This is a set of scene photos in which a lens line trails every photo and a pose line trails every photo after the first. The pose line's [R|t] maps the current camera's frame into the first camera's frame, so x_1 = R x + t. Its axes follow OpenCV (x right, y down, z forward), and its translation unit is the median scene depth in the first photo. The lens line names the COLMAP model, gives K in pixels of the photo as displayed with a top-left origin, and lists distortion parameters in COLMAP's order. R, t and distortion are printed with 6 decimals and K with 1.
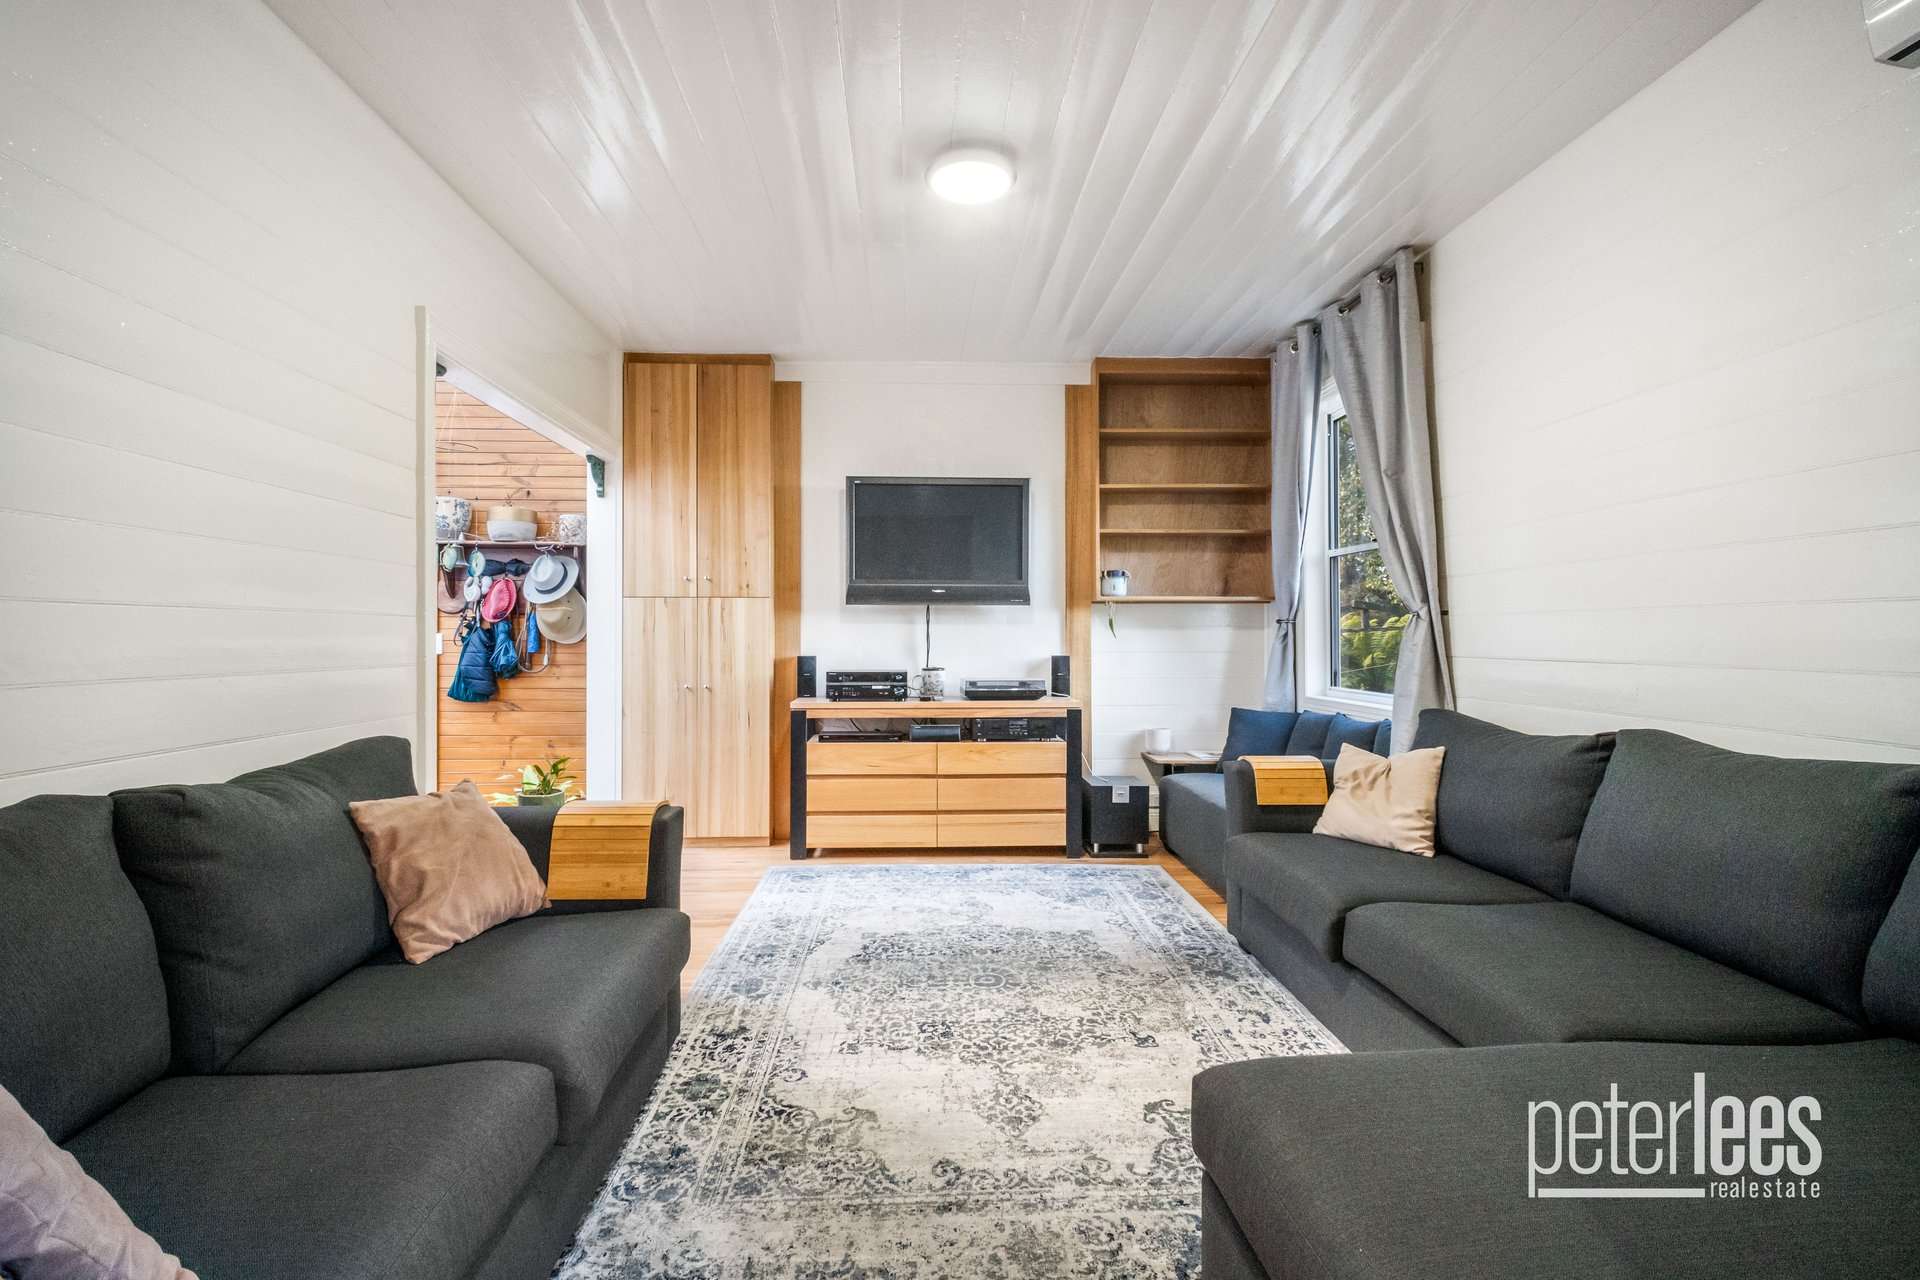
lens RADIAL K [[885.5, 0, 950.6], [0, 885.5, 629.5], [0, 0, 1]] dist [0.016846, -0.009452]
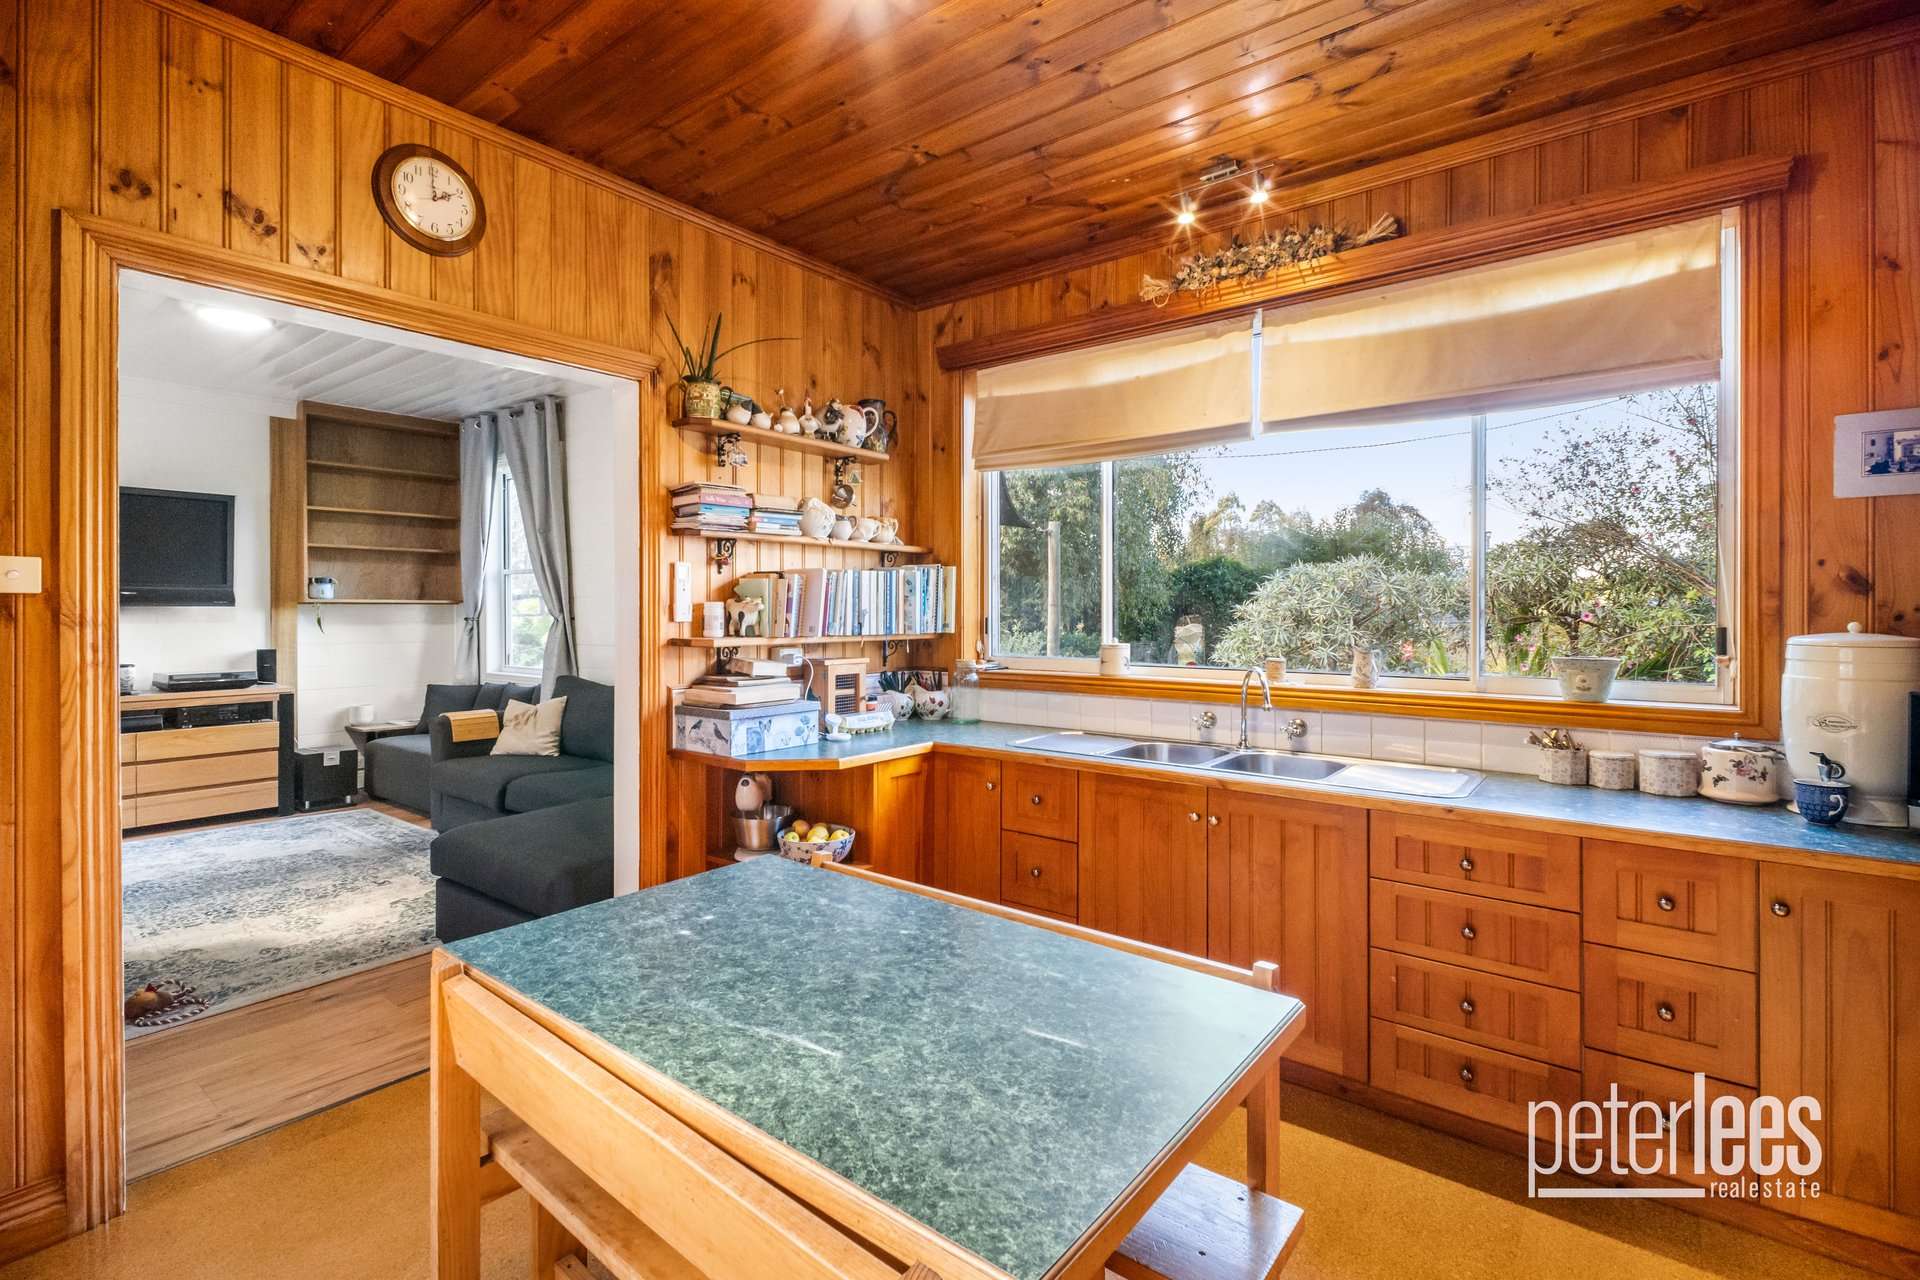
lens RADIAL K [[885.5, 0, 948.4], [0, 885.5, 610.6], [0, 0, 1]] dist [0.016846, -0.009452]
pose [[0.654238, -0.001109, 0.756288, -0.188783], [-0.004698, 0.999974, 0.005530, -0.034536], [-0.756274, -0.007172, 0.654216, -0.480050]]
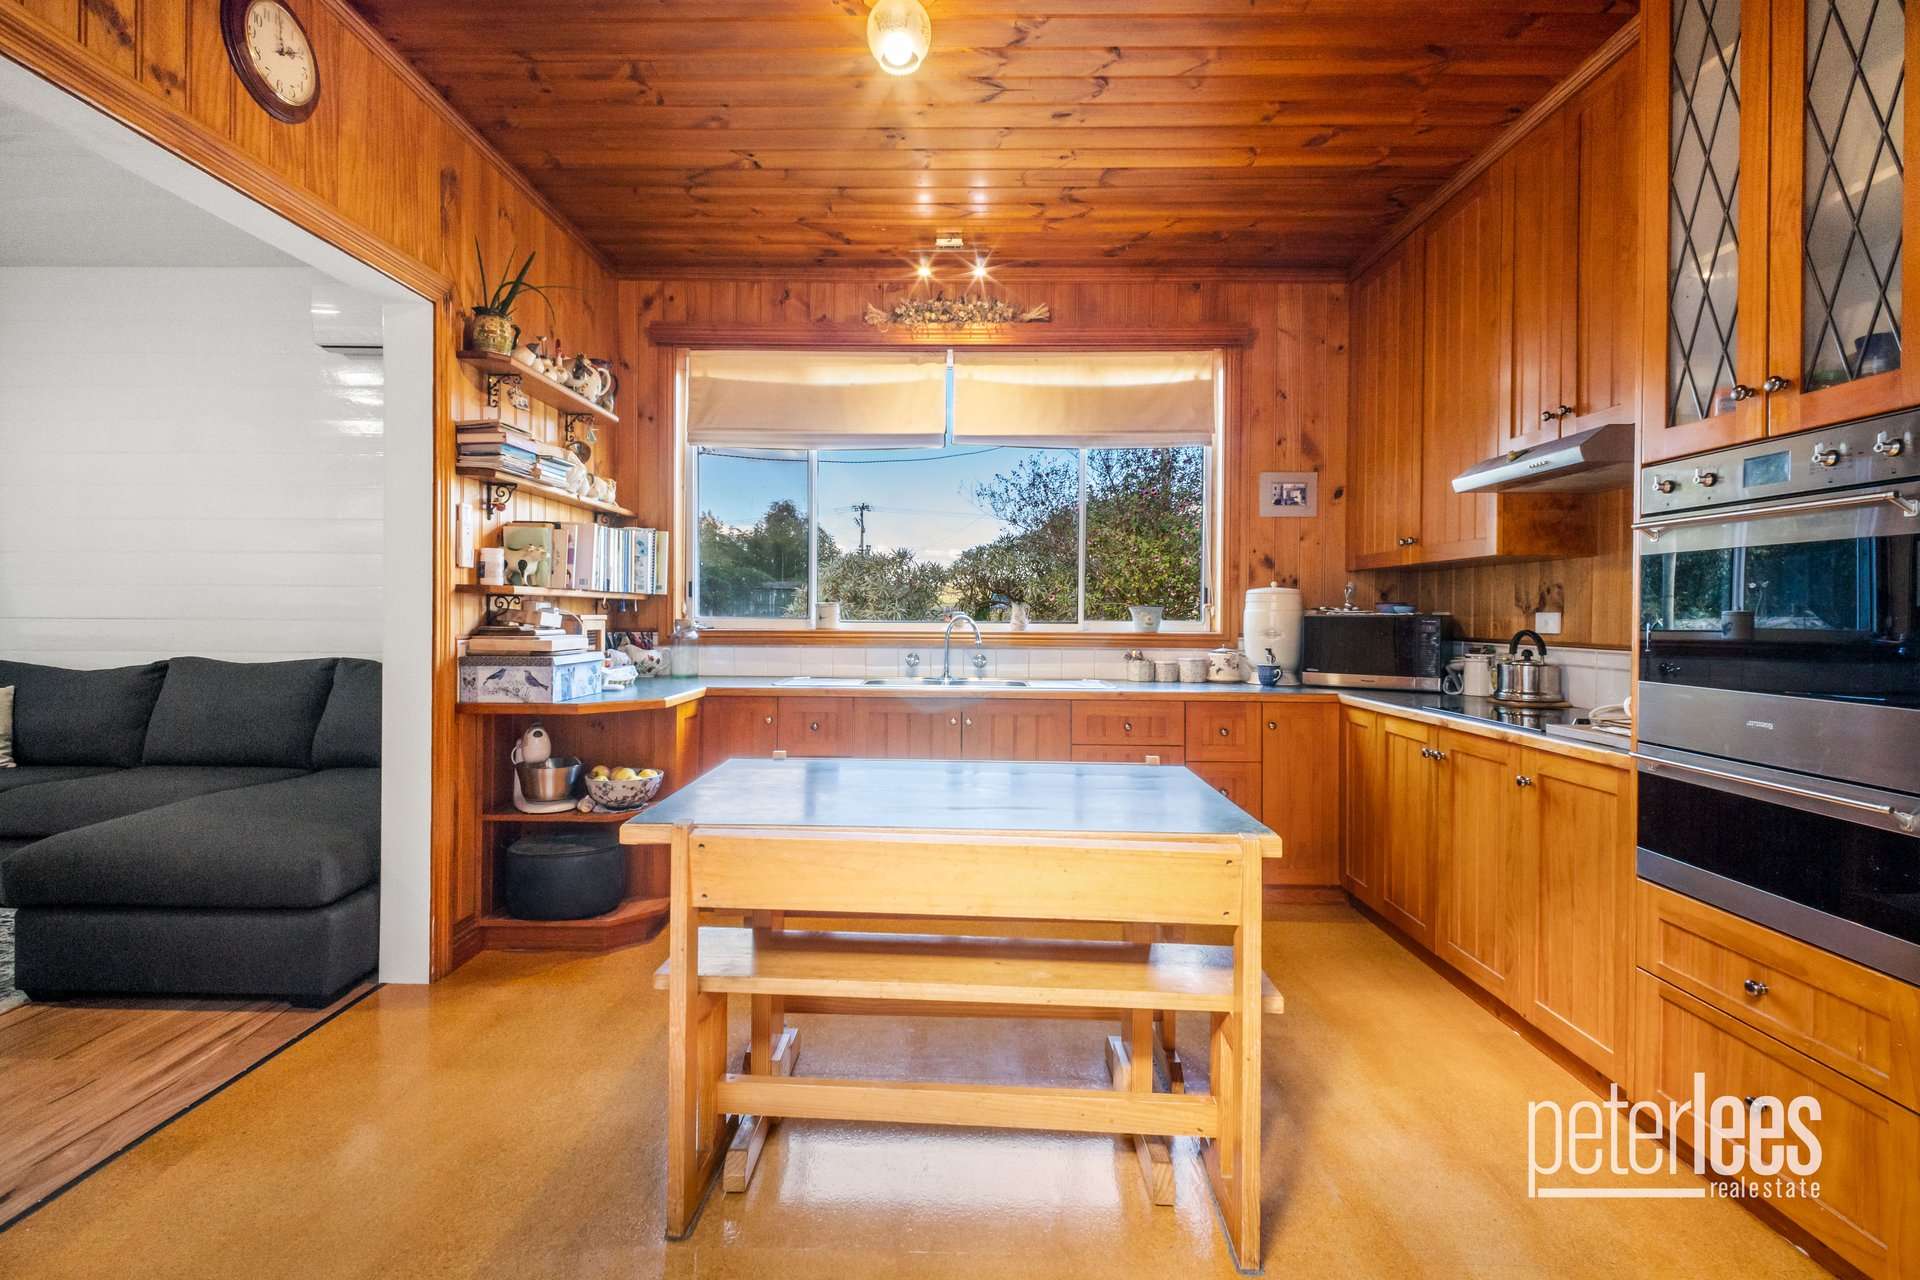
lens RADIAL K [[885.5, 0, 946.9], [0, 885.5, 612.5], [0, 0, 1]] dist [0.016846, -0.009452]
pose [[0.062424, 0.001271, 0.998049, -0.415323], [-0.013297, 0.999911, -0.000442, 0.005282], [-0.997961, -0.013244, 0.062435, -0.275025]]
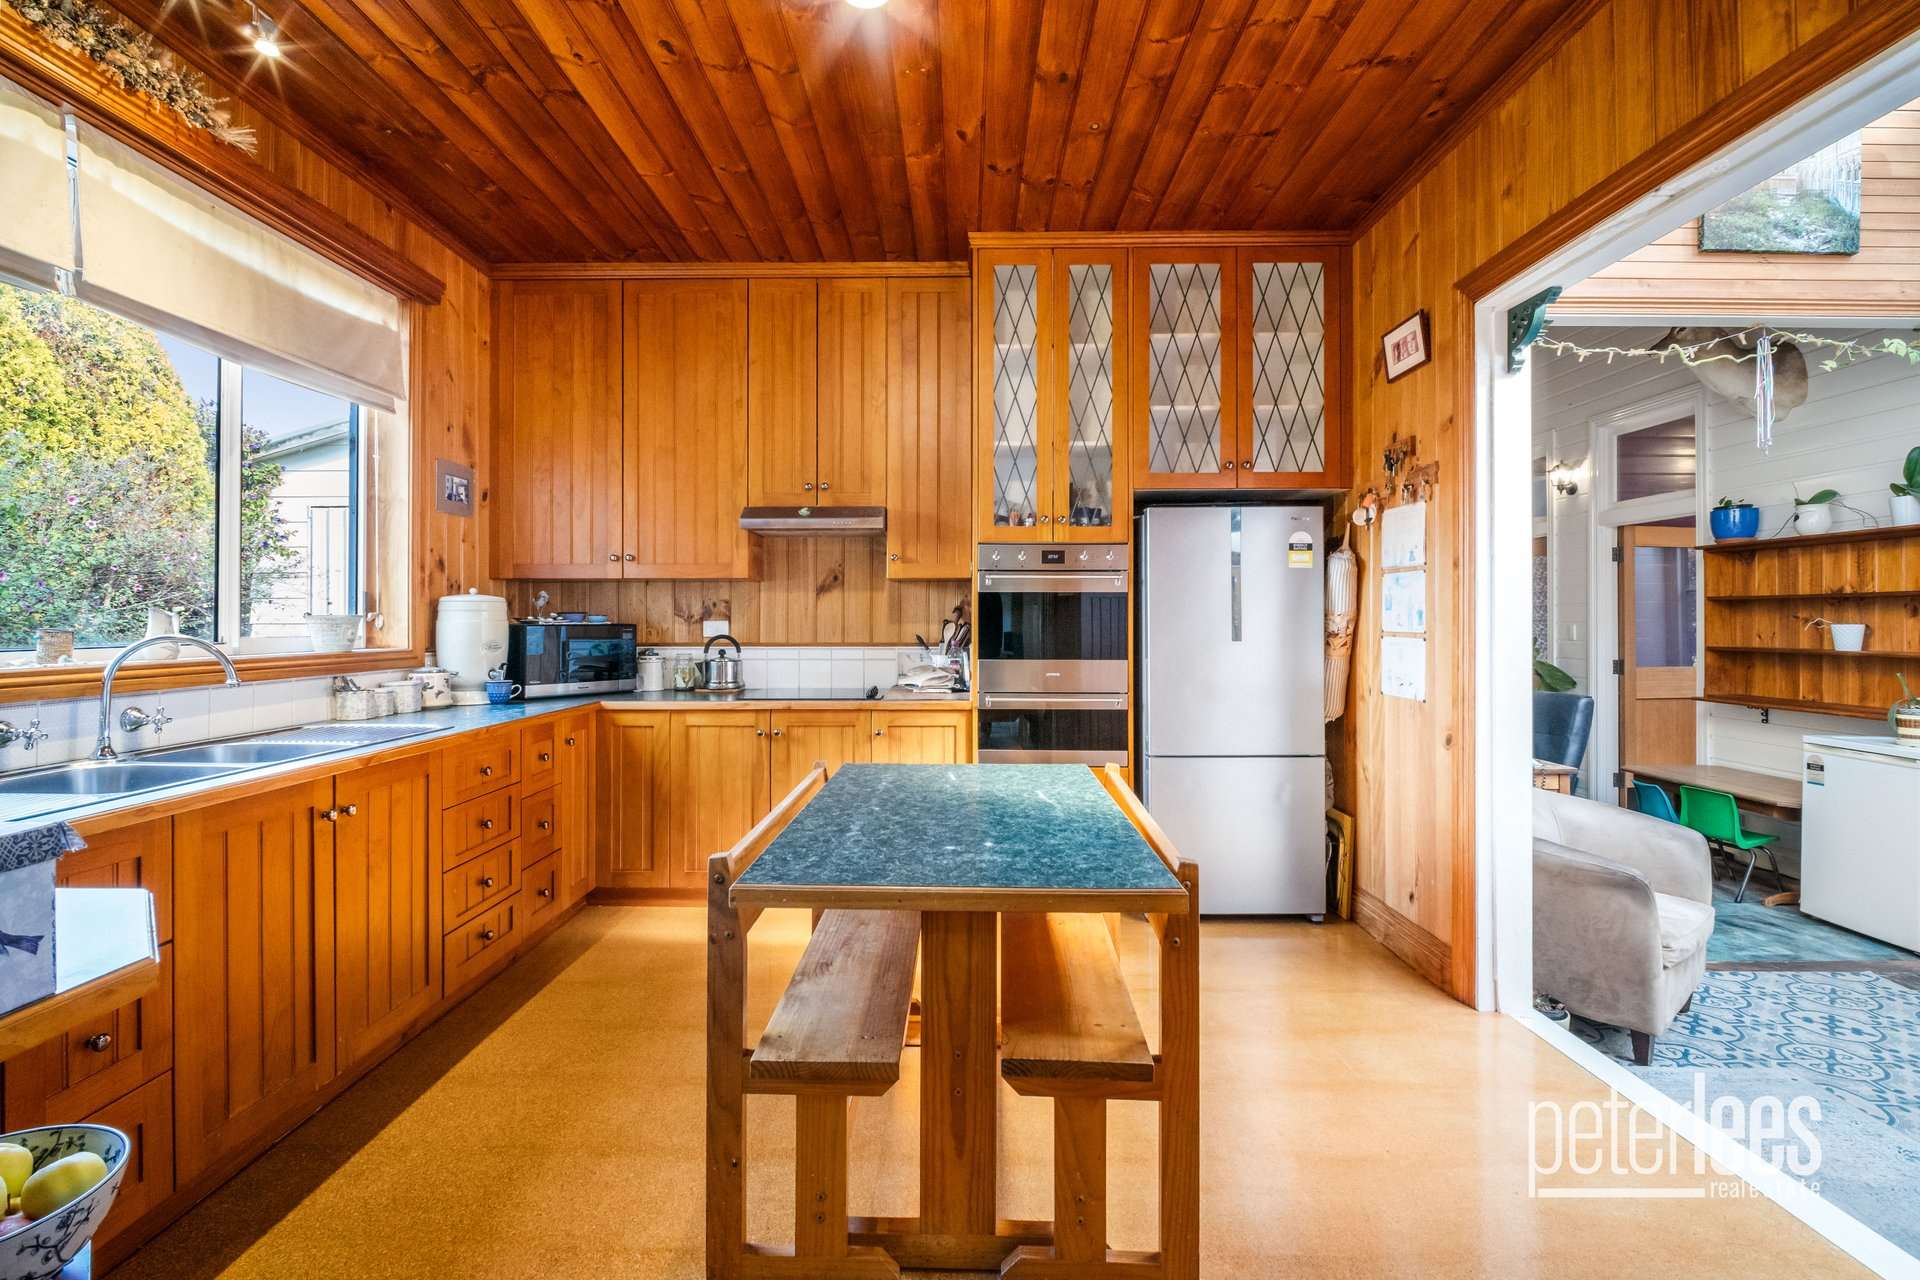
lens RADIAL K [[885.5, 0, 954.7], [0, 885.5, 623.2], [0, 0, 1]] dist [0.016846, -0.009452]
pose [[-0.997926, -0.001989, 0.064336, -0.011189], [-0.001905, 0.999997, 0.001365, -0.000694], [-0.064338, 0.001240, -0.997927, 0.190909]]
